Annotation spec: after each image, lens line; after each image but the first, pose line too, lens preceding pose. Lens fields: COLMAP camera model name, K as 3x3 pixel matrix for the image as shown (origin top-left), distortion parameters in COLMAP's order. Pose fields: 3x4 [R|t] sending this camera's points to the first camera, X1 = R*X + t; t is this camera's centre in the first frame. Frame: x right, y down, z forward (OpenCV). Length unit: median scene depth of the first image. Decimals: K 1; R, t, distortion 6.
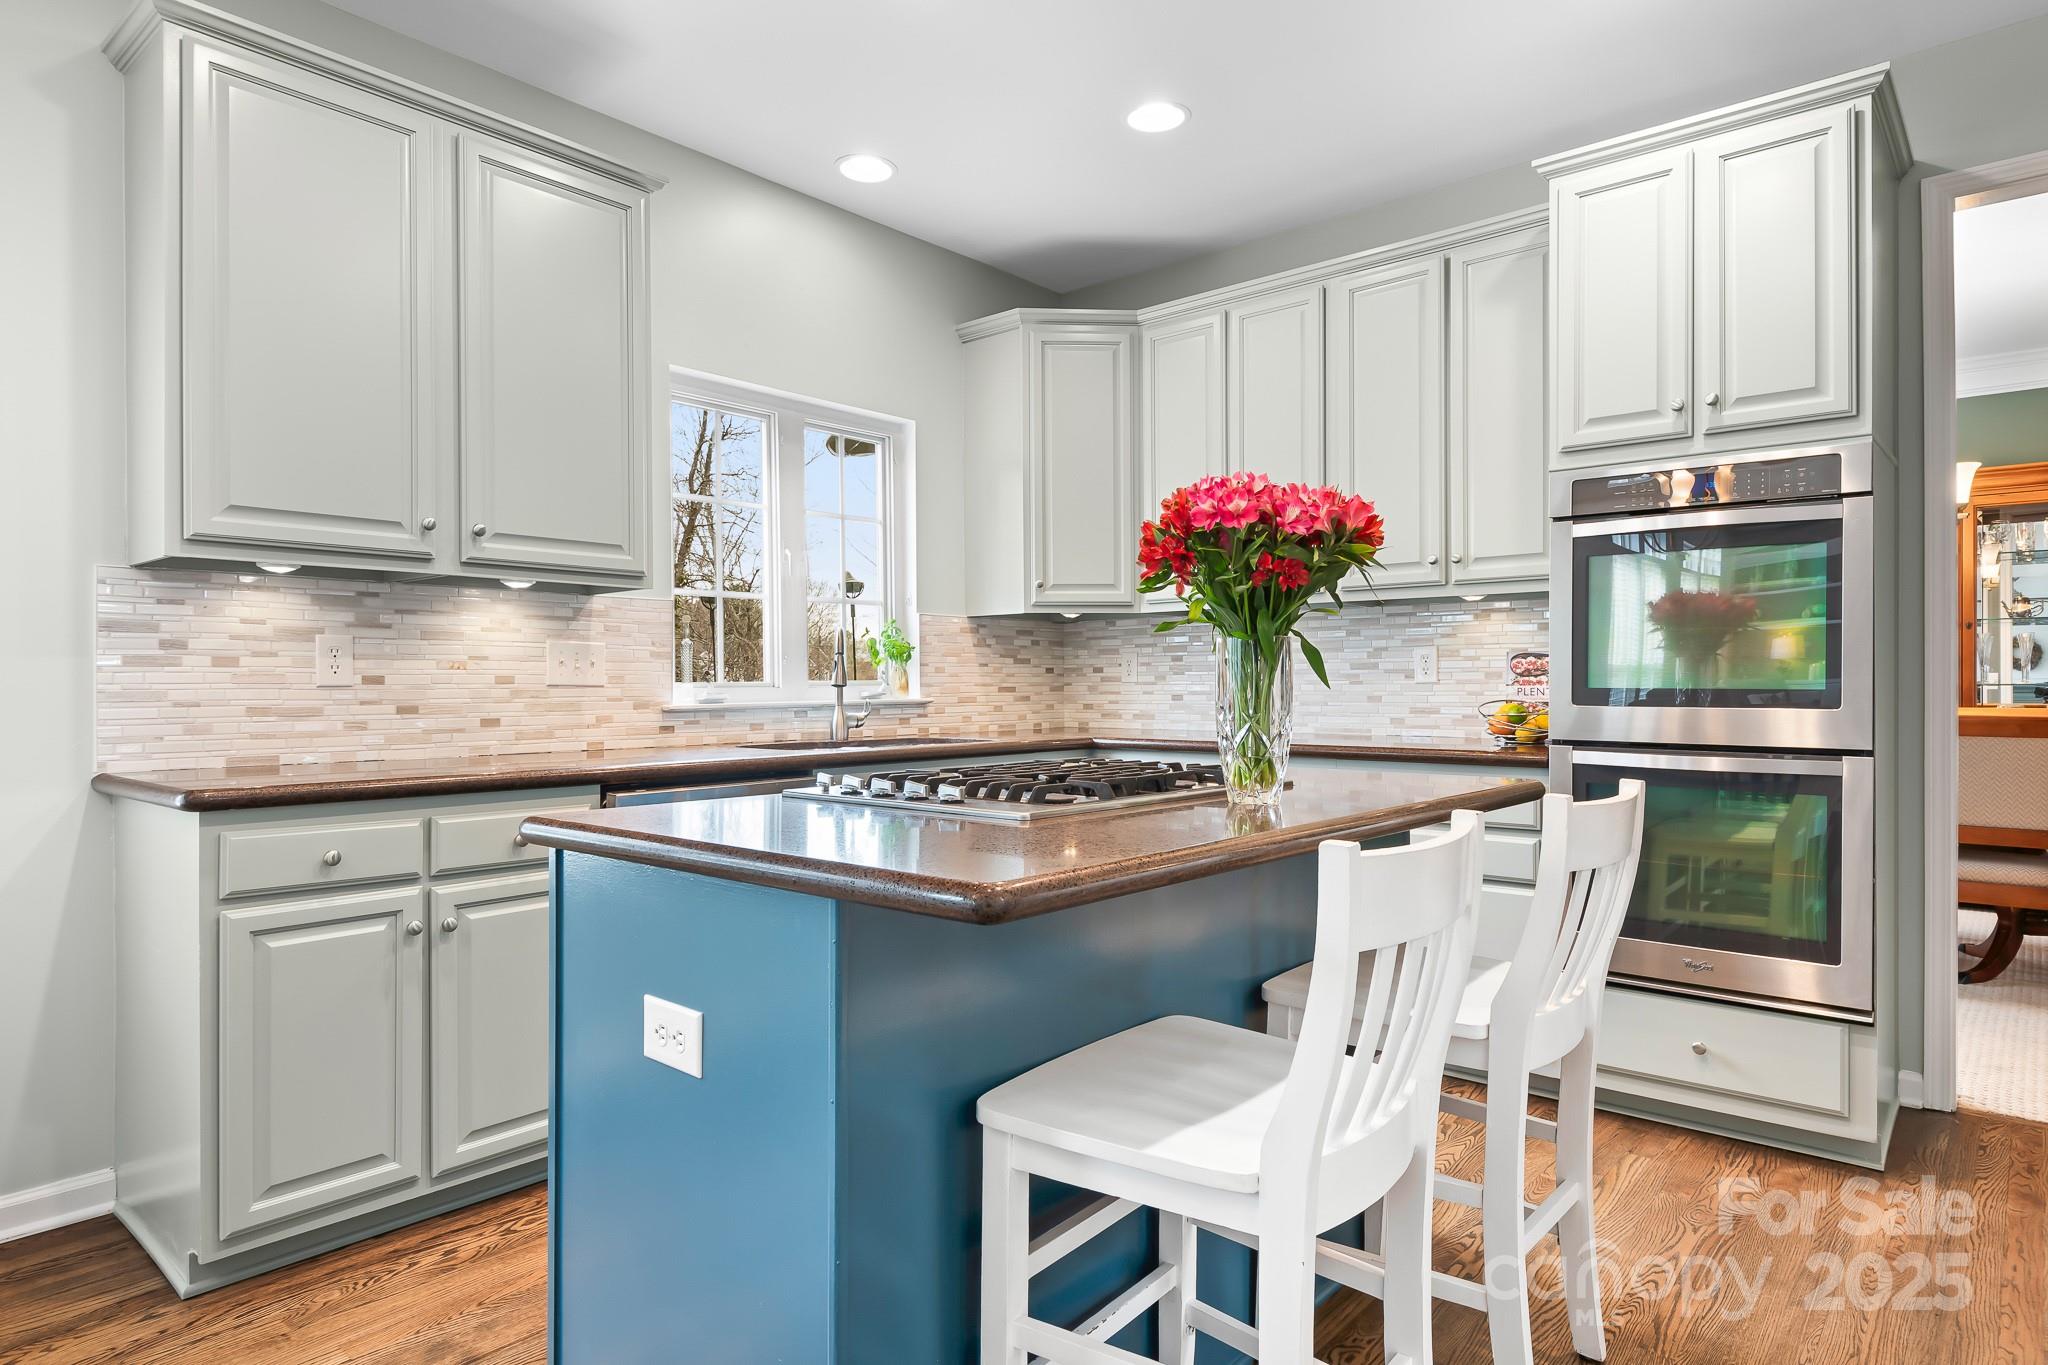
lens RADIAL K [[1164.7, 0, 1025.9], [0, 1164.7, 685.0], [0, 0, 1]] dist [0.000614, -0.002737]
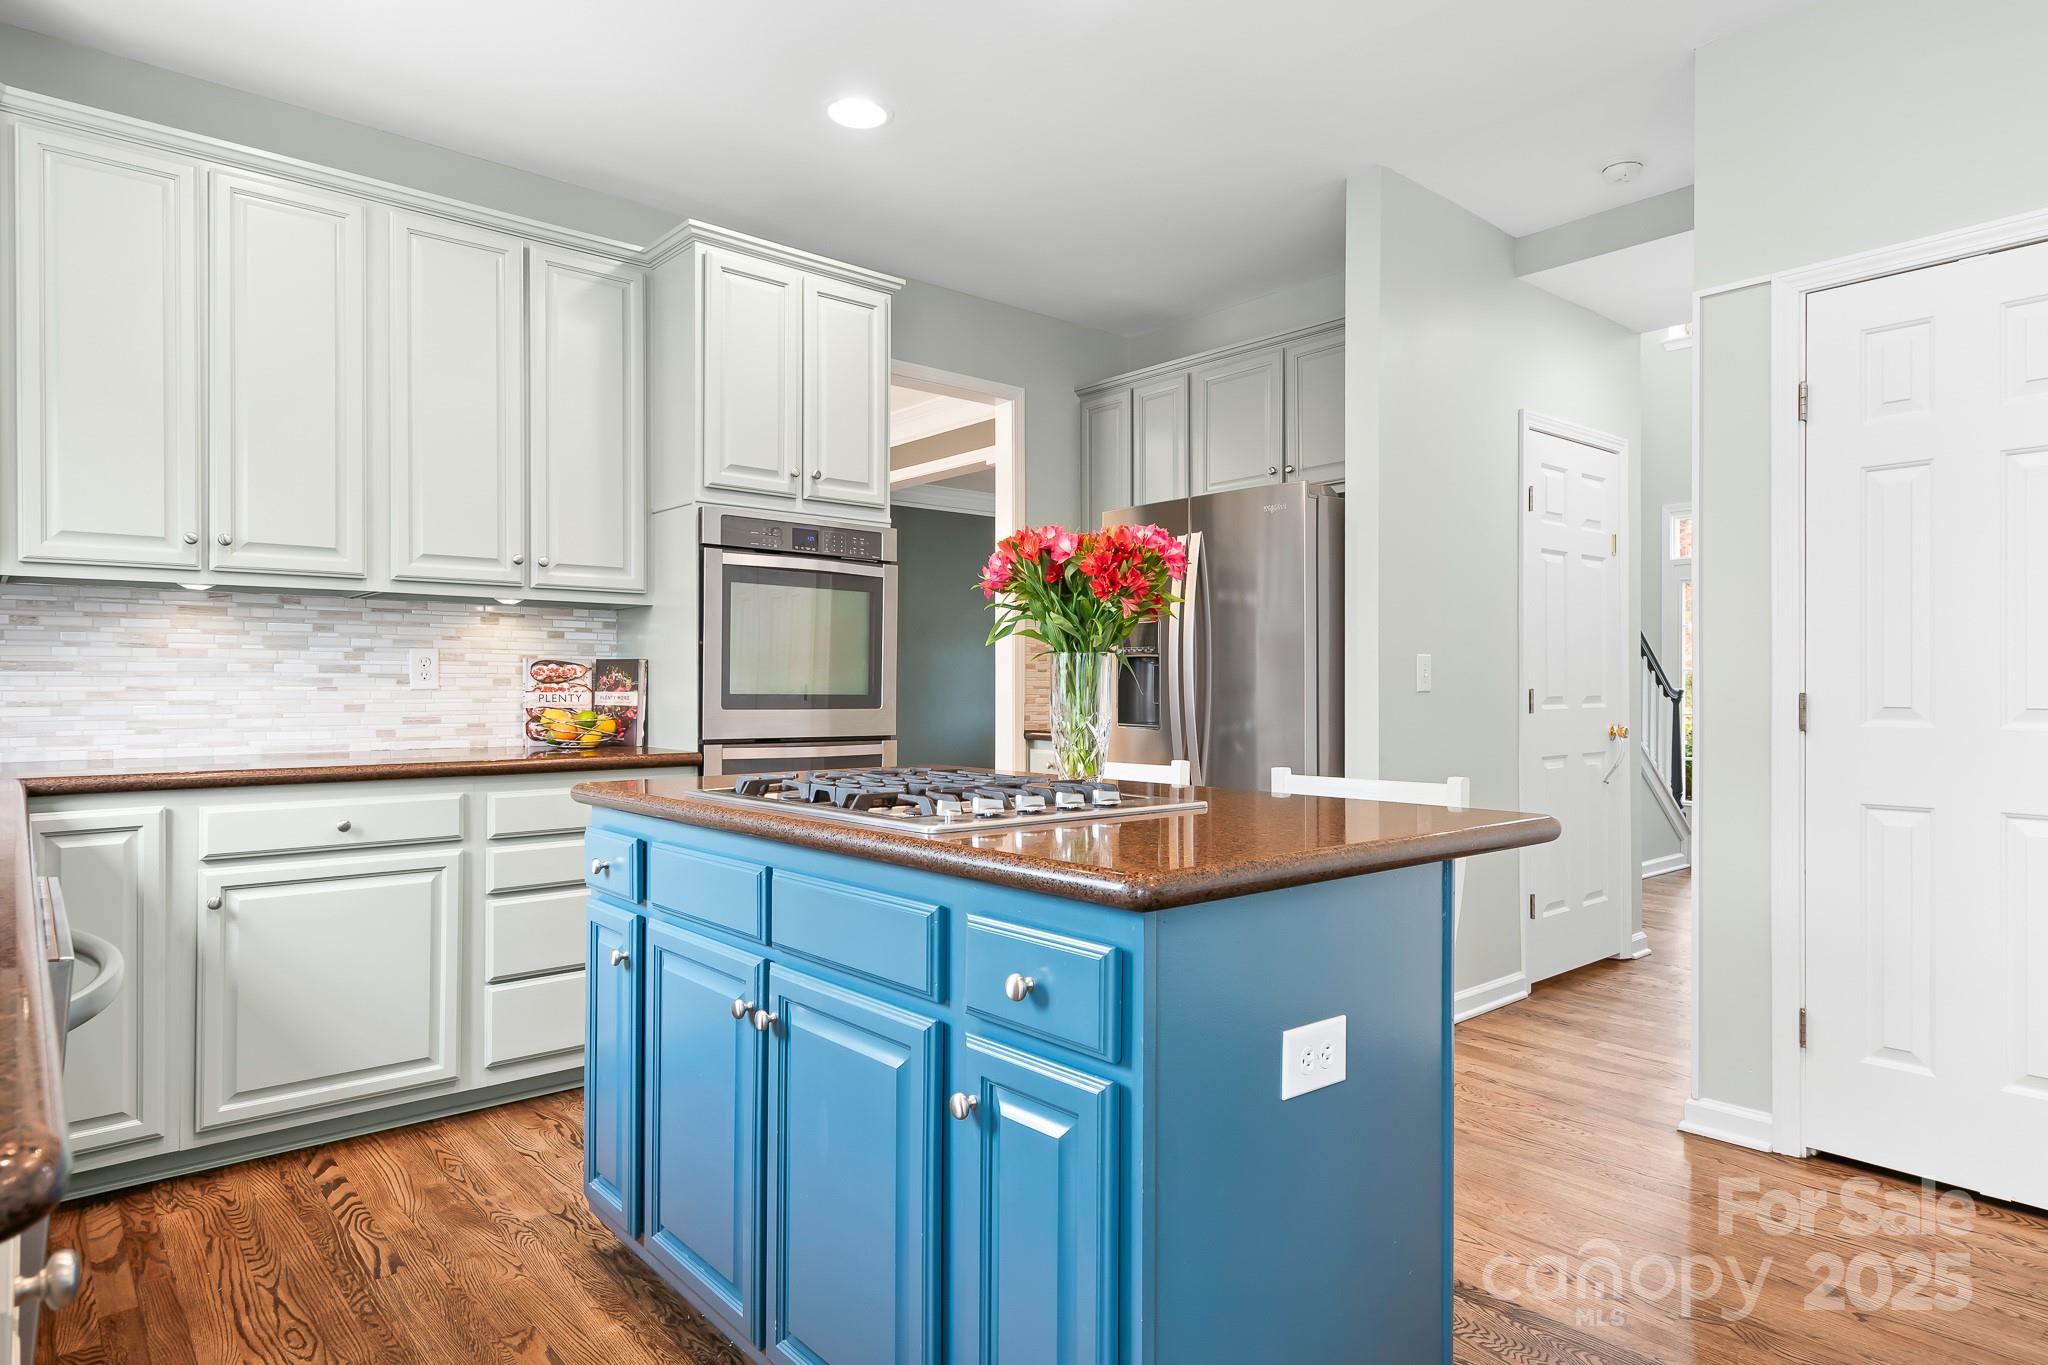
lens RADIAL K [[1164.7, 0, 1028.5], [0, 1164.7, 689.8], [0, 0, 1]] dist [0.000614, -0.002737]
pose [[0.136632, 0.003329, 0.990616, -0.489144], [-0.000841, 0.999994, -0.003245, 0.001167], [-0.990621, -0.000390, 0.136634, 0.420780]]
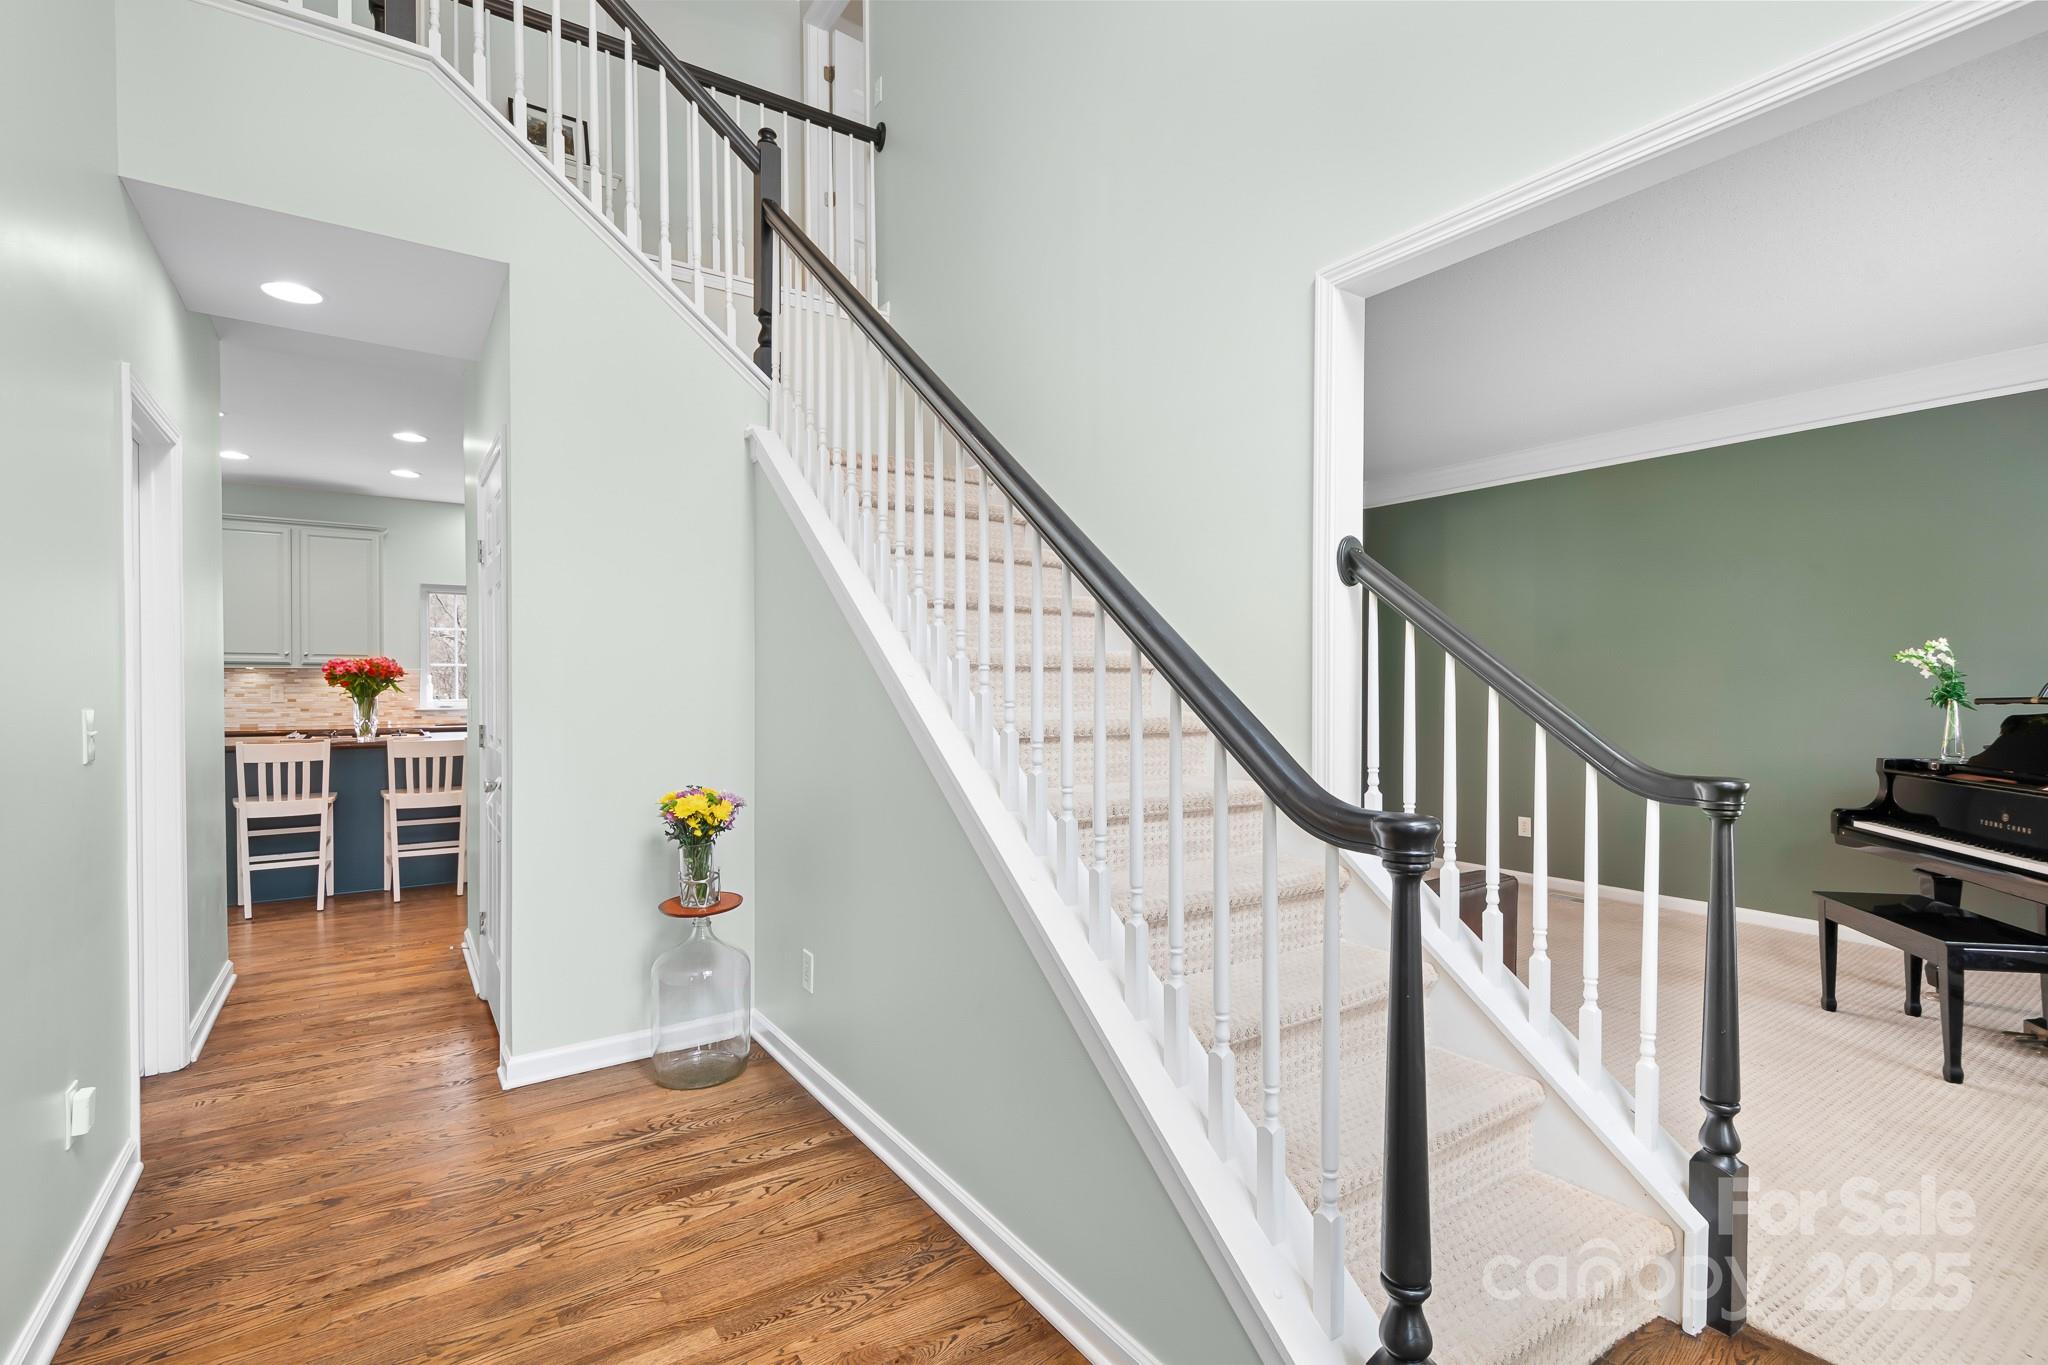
lens RADIAL K [[970.0, 0, 1020.9], [0, 970.0, 688.3], [0, 0, 1]] dist [-0.022102, -0.000713]
pose [[0.963436, 0.006917, -0.267849, 3.287127], [-0.002902, 0.999877, 0.015382, -0.133469], [0.267923, -0.014042, 0.963338, -1.553453]]
